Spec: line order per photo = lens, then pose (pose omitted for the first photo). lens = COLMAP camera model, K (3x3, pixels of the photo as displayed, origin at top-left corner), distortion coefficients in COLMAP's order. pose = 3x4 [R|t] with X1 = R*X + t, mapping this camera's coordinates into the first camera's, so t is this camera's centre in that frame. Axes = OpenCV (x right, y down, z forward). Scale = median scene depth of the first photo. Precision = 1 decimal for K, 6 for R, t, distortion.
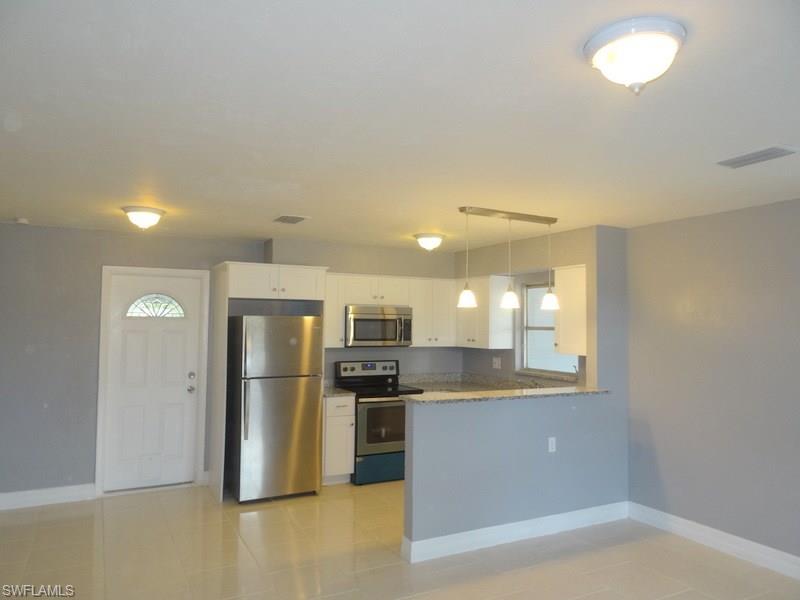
lens RADIAL K [[580.4, 0, 400.0], [0, 580.4, 300.0], [0, 0, 1]] dist [0.008587, 0.004103]
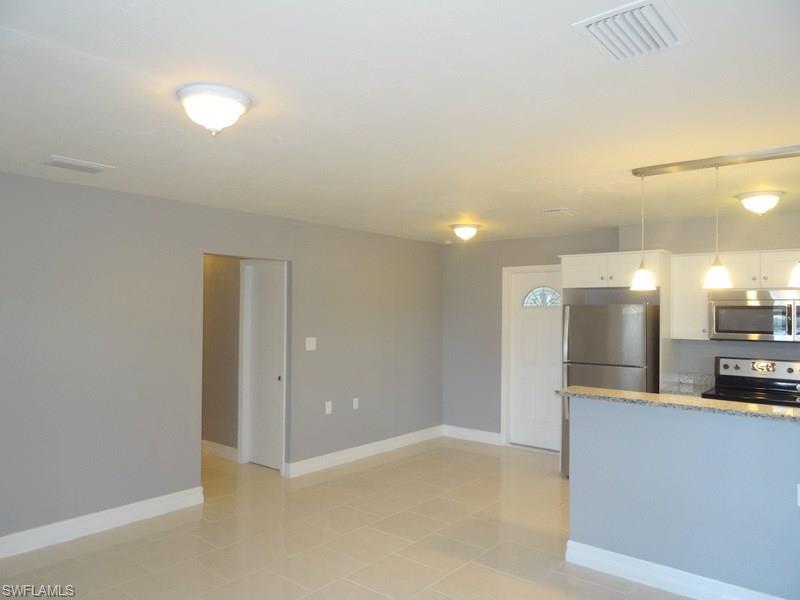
lens RADIAL K [[580.4, 0, 400.0], [0, 580.4, 300.0], [0, 0, 1]] dist [0.008587, 0.004103]
pose [[0.384285, -0.021464, -0.922965, 0.578977], [0.032661, 0.999420, -0.009643, 0.018387], [0.922636, -0.026440, 0.384763, 0.283031]]
